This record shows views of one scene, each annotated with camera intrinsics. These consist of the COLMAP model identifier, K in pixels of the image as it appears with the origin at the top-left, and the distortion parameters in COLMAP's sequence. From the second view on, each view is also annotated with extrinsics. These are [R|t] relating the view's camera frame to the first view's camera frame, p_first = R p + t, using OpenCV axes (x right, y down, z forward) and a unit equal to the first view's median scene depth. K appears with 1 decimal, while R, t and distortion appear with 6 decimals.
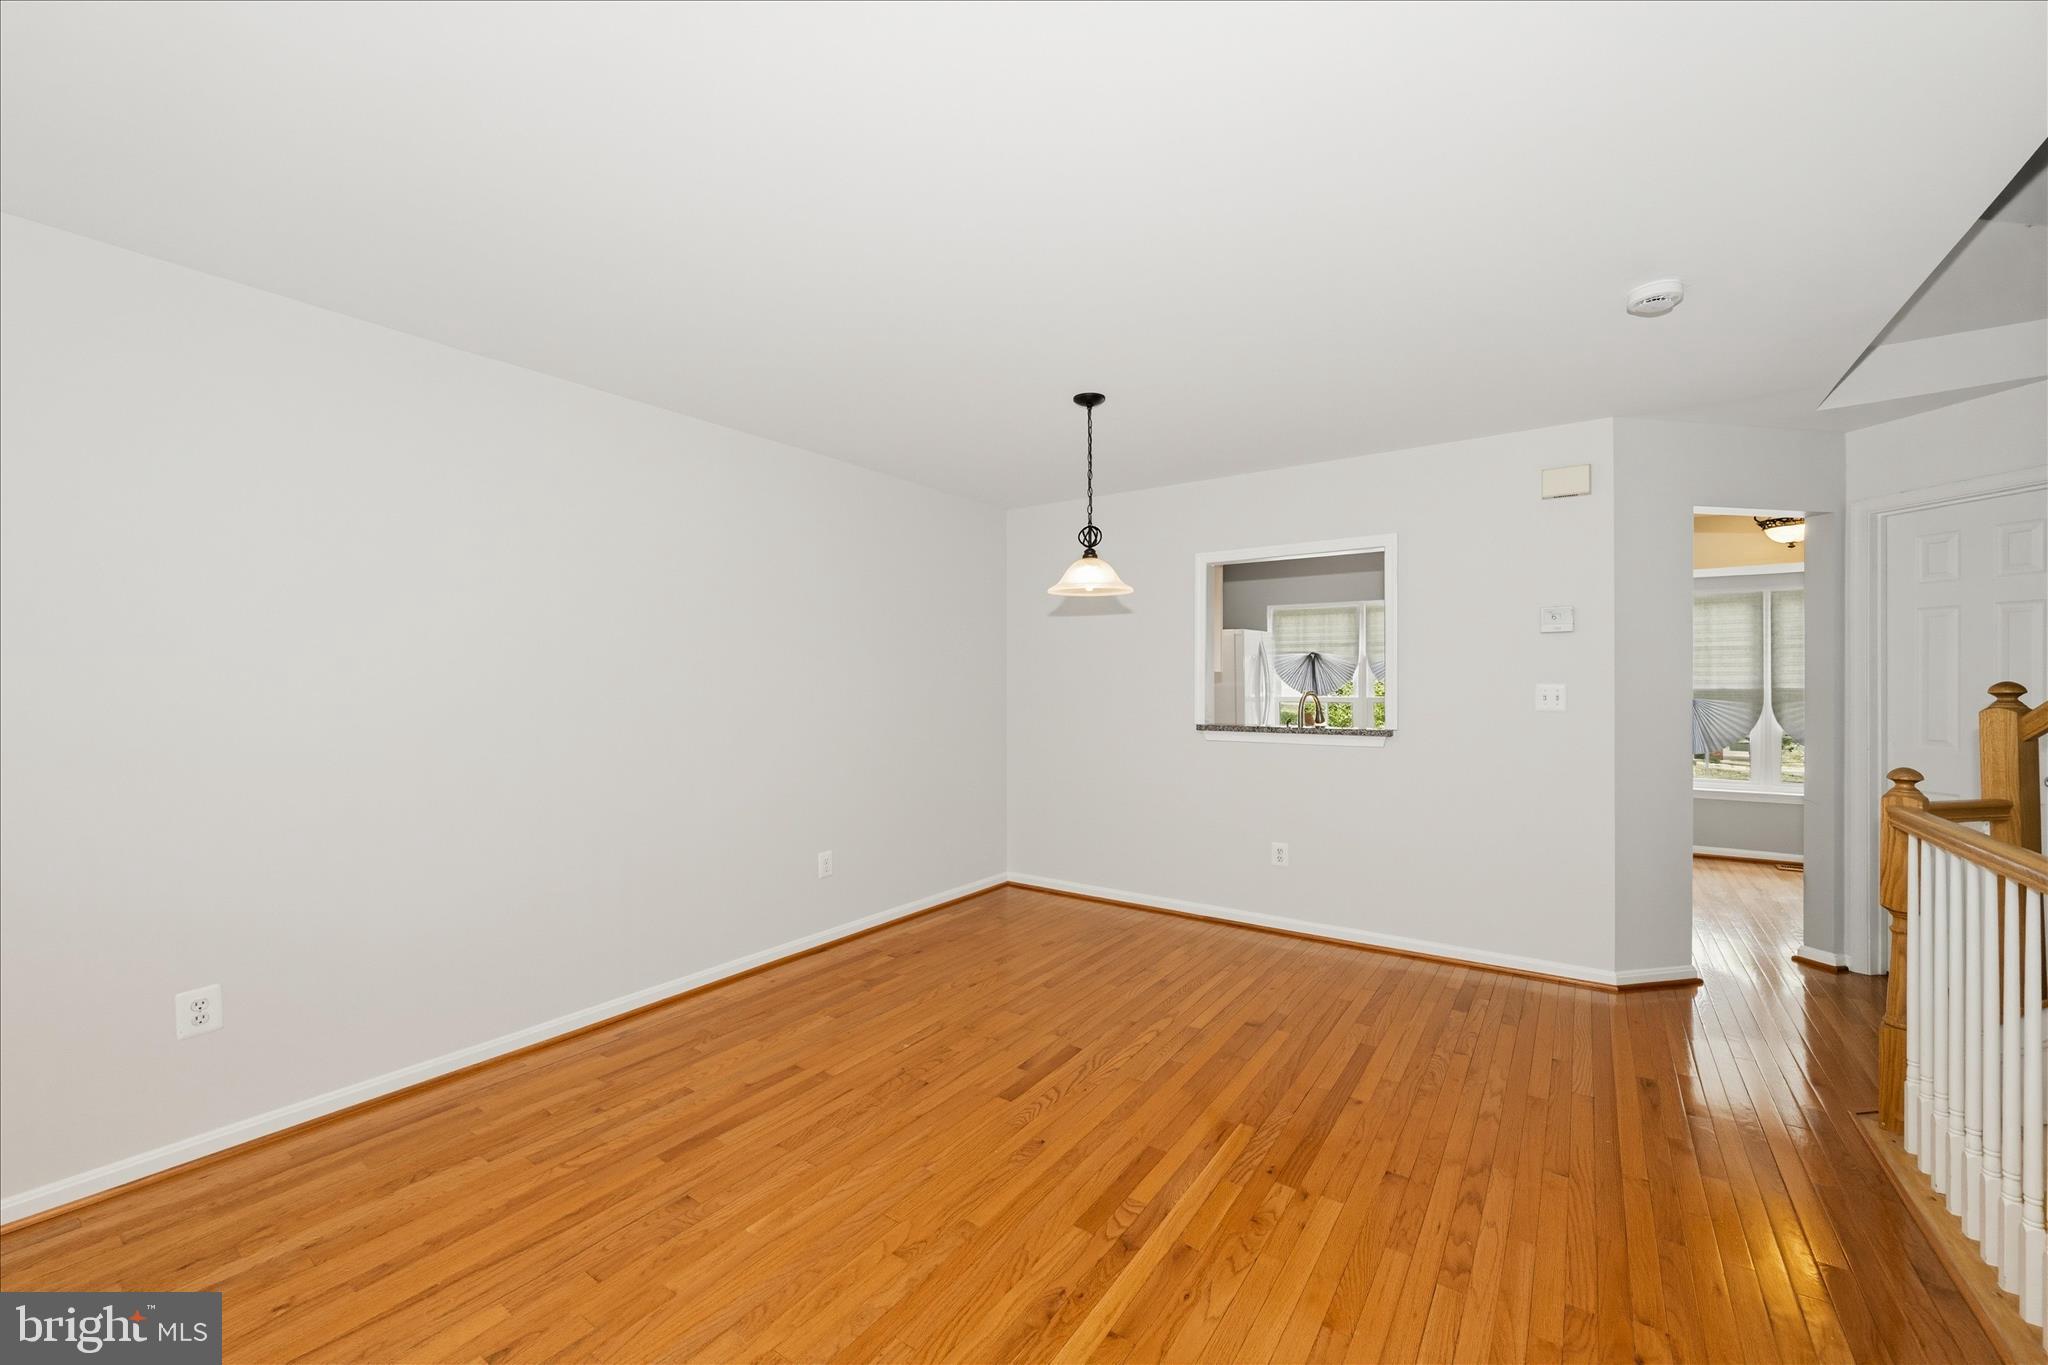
lens RADIAL K [[803.2, 0, 1039.6], [0, 803.2, 682.6], [0, 0, 1]] dist [0.000680, -0.000474]
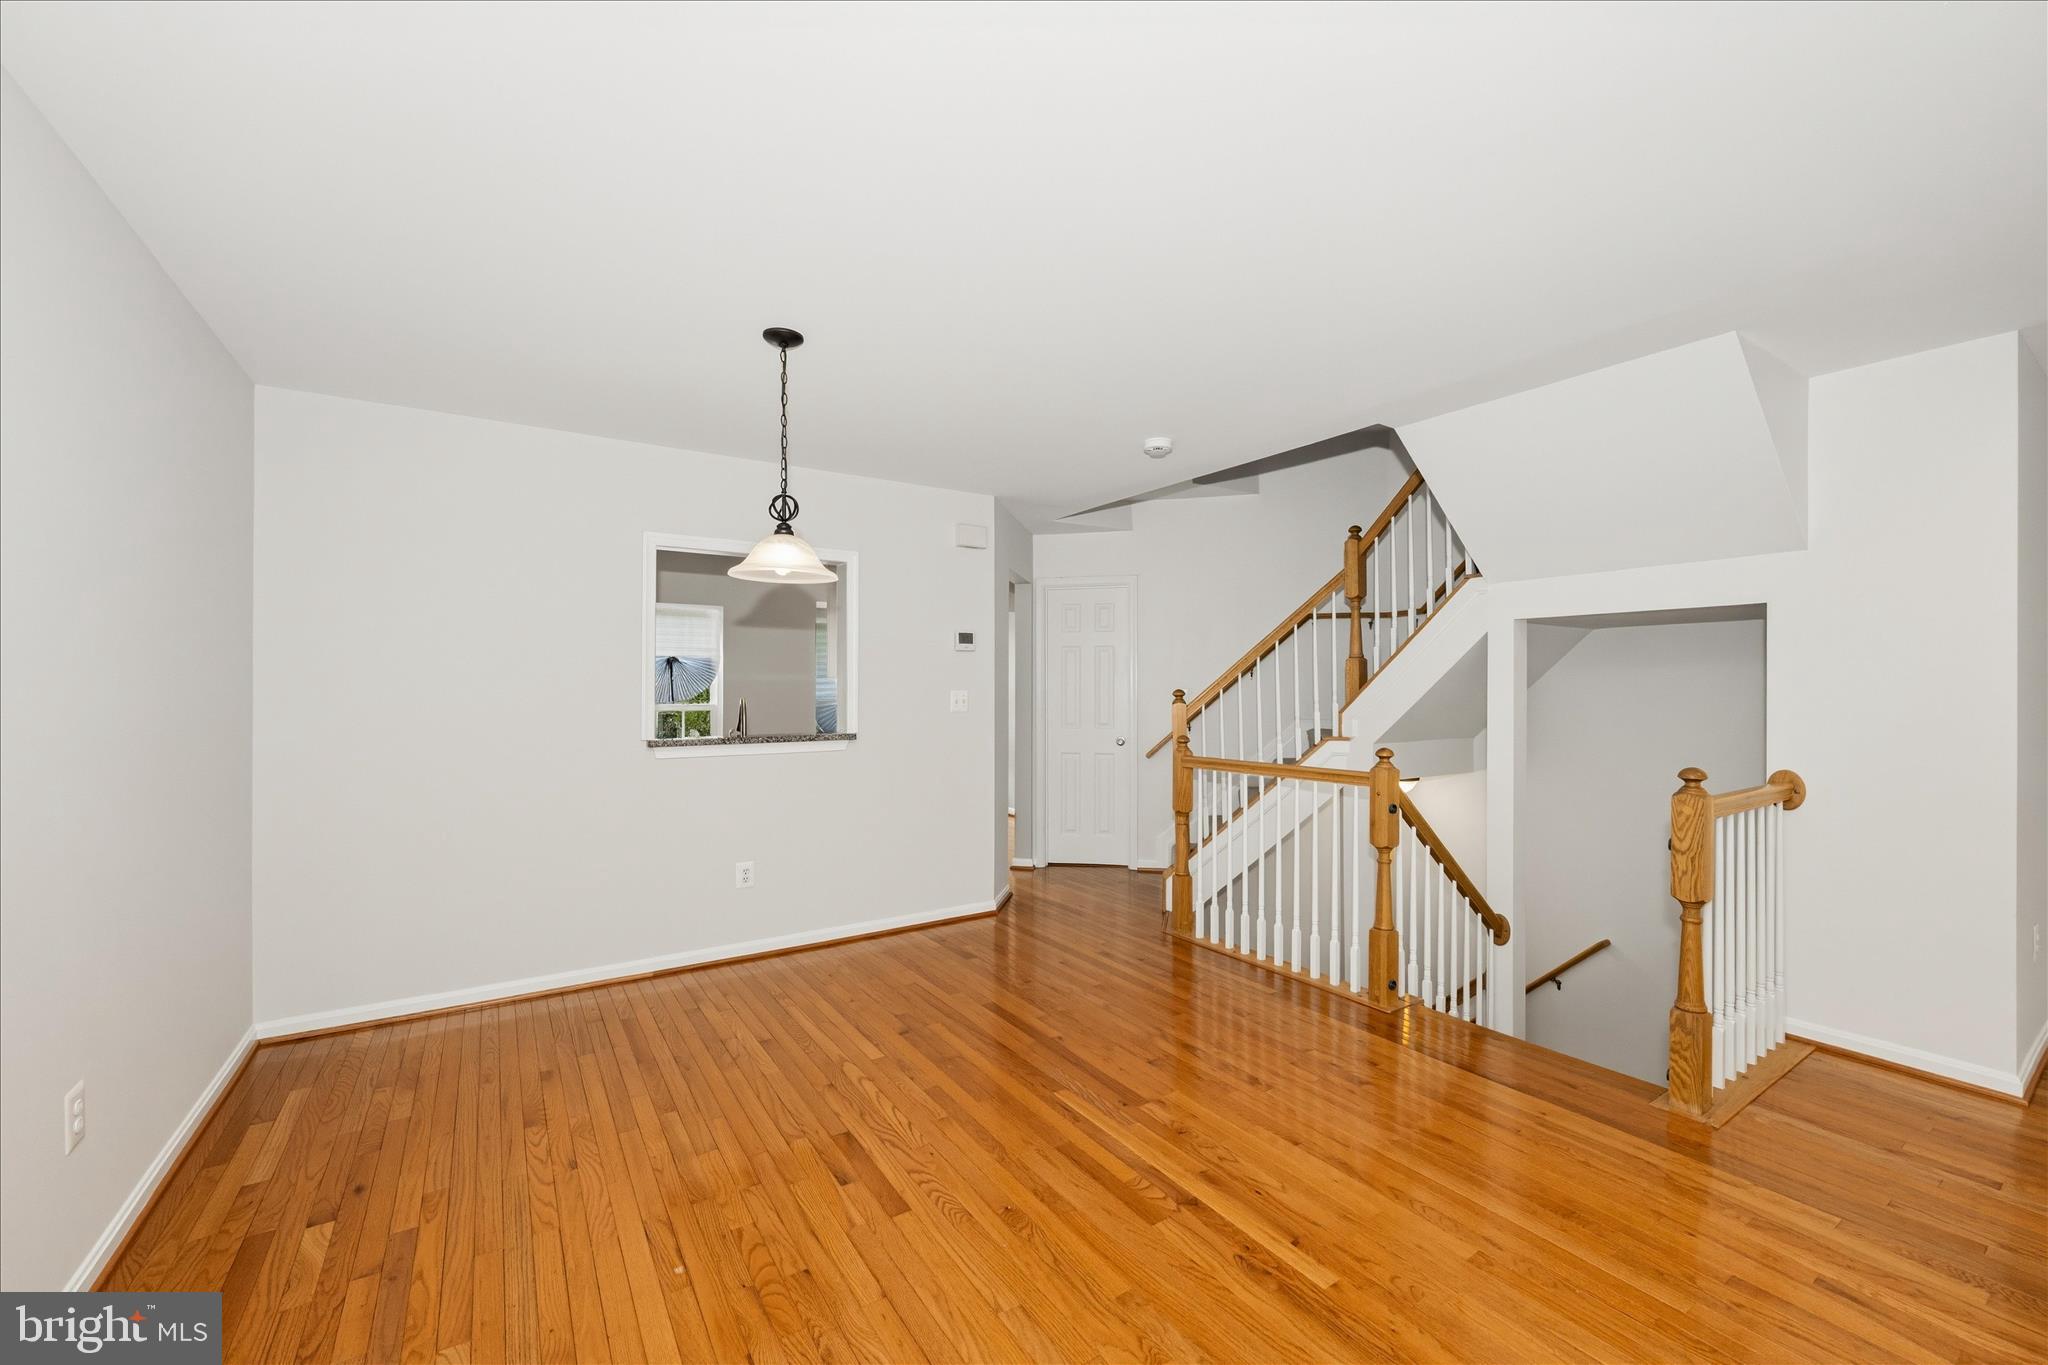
lens RADIAL K [[803.2, 0, 1028.2], [0, 803.2, 688.7], [0, 0, 1]] dist [0.000680, -0.000474]
pose [[0.374542, 0.002565, 0.927206, -0.568743], [-0.002796, 0.999995, -0.001637, -0.000371], [-0.927206, -0.001979, 0.374547, 0.453898]]
